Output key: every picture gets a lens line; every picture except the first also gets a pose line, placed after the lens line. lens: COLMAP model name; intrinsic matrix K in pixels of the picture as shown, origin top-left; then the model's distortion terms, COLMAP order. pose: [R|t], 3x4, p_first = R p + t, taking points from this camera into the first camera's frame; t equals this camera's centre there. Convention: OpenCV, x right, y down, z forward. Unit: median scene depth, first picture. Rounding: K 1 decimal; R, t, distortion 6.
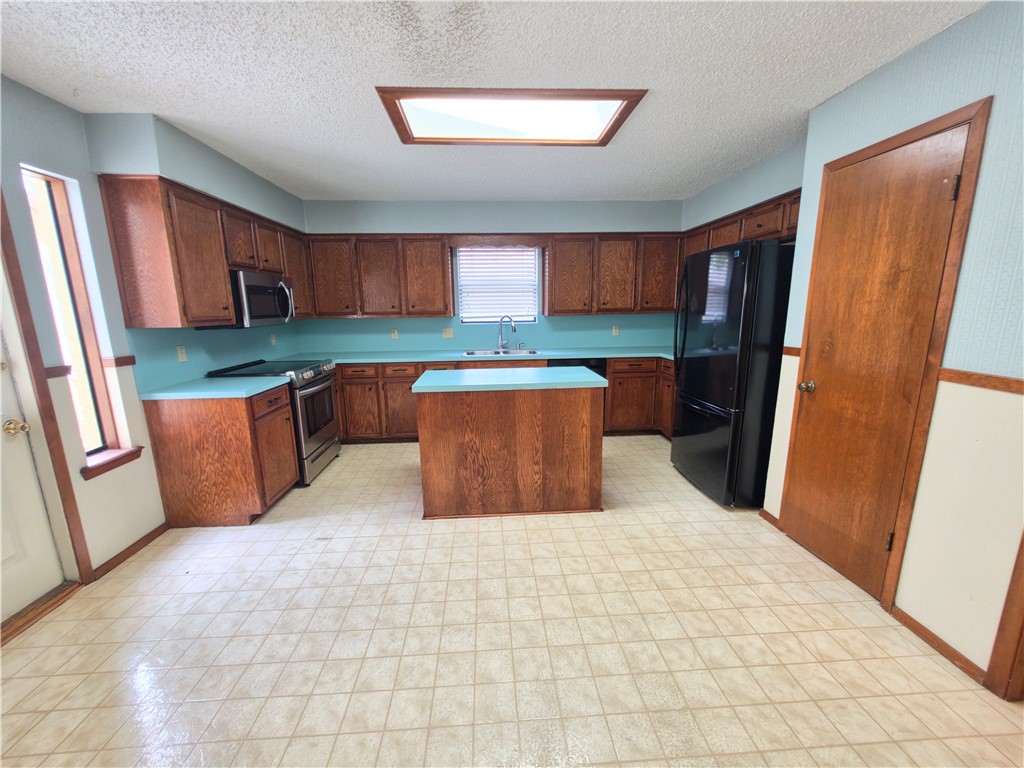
lens RADIAL K [[409.7, 0, 509.9], [0, 409.7, 385.7], [0, 0, 1]] dist [-0.003601, -0.000131]
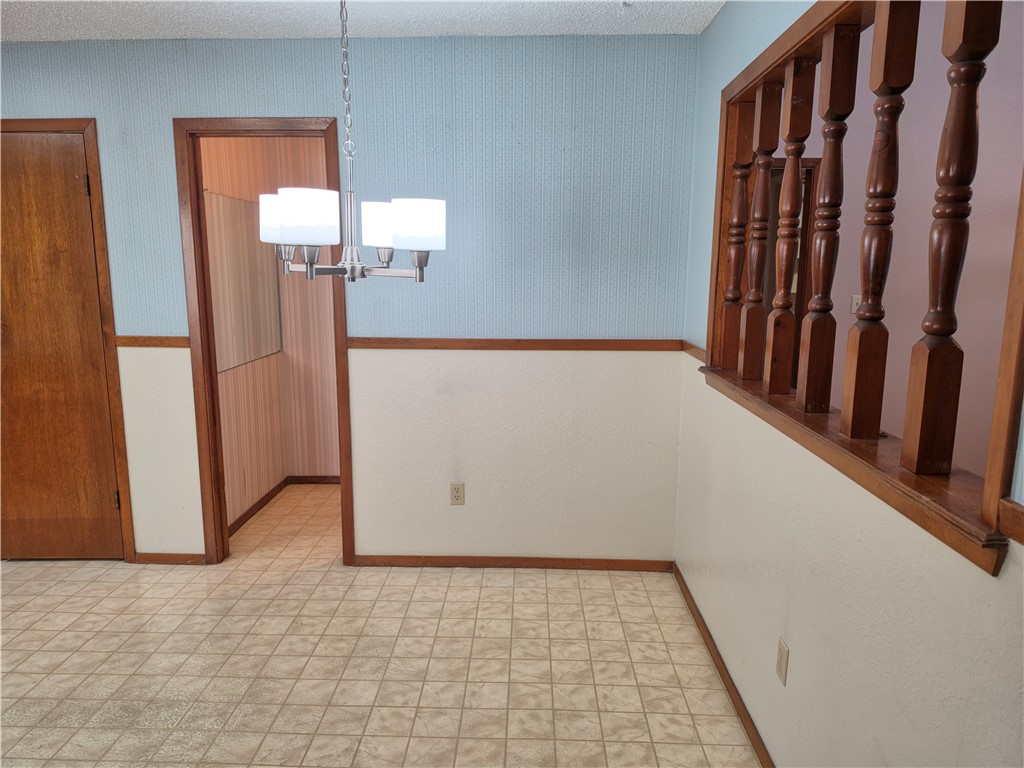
lens RADIAL K [[705.0, 0, 505.6], [0, 705.0, 388.7], [0, 0, 1]] dist [0.006564, -0.015379]
pose [[0.087995, -0.163674, 0.982582, -0.783940], [0.191237, 0.970836, 0.144591, 0.022819], [-0.977592, 0.175183, 0.116729, -0.281741]]
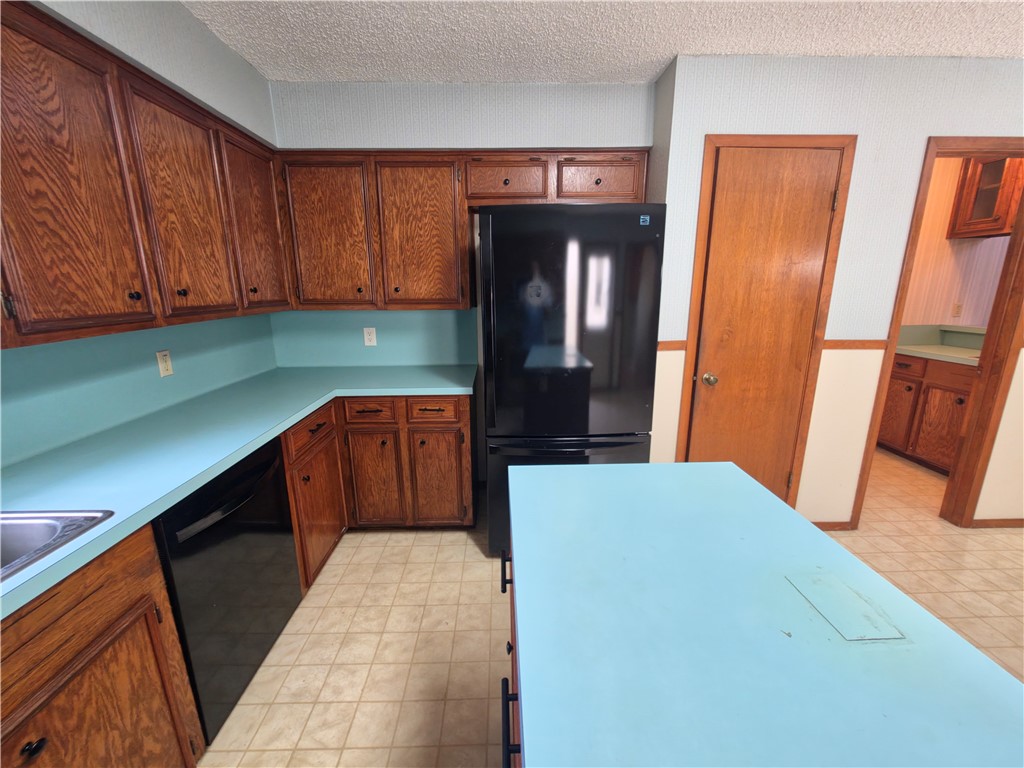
lens RADIAL K [[409.7, 0, 512.1], [0, 409.7, 385.0], [0, 0, 1]] dist [-0.003601, -0.000131]
pose [[0.040640, -0.218210, 0.975055, -0.279934], [0.198955, 0.958087, 0.206120, -0.339645], [-0.979166, 0.185616, 0.082350, 1.714697]]
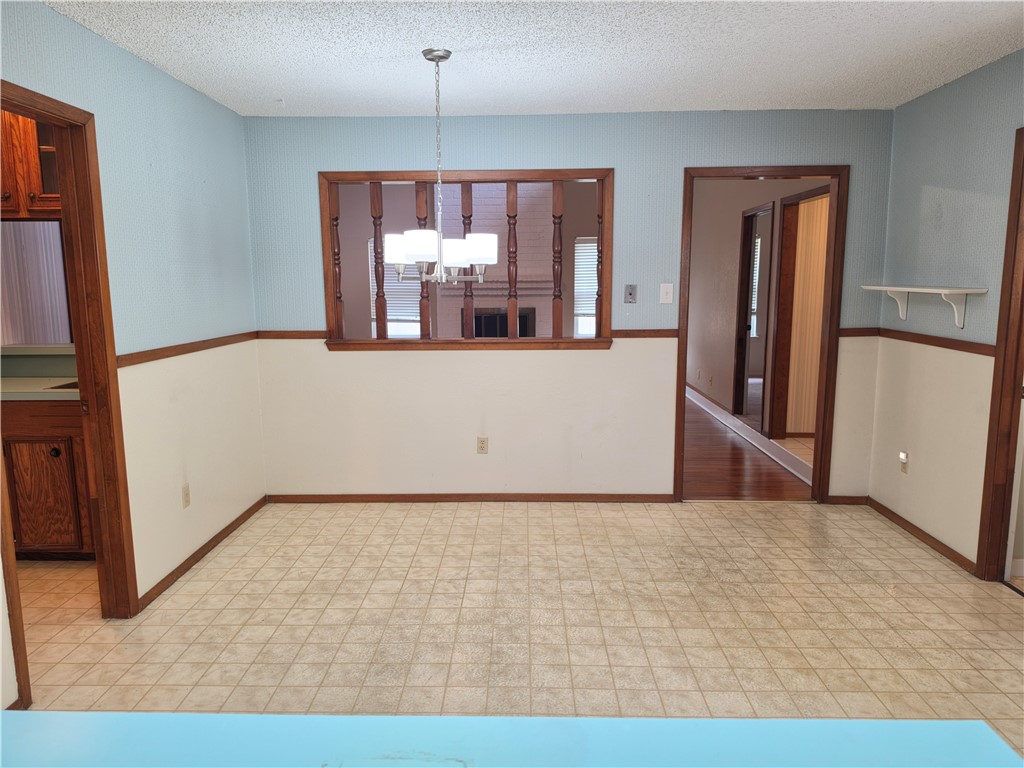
lens RADIAL K [[705.0, 0, 502.7], [0, 705.0, 393.0], [0, 0, 1]] dist [0.006564, -0.015379]
pose [[-0.996340, 0.004493, 0.085363, -0.041133], [0.033542, 0.939074, 0.342075, -0.369113], [-0.078625, 0.343686, -0.935787, 1.786769]]
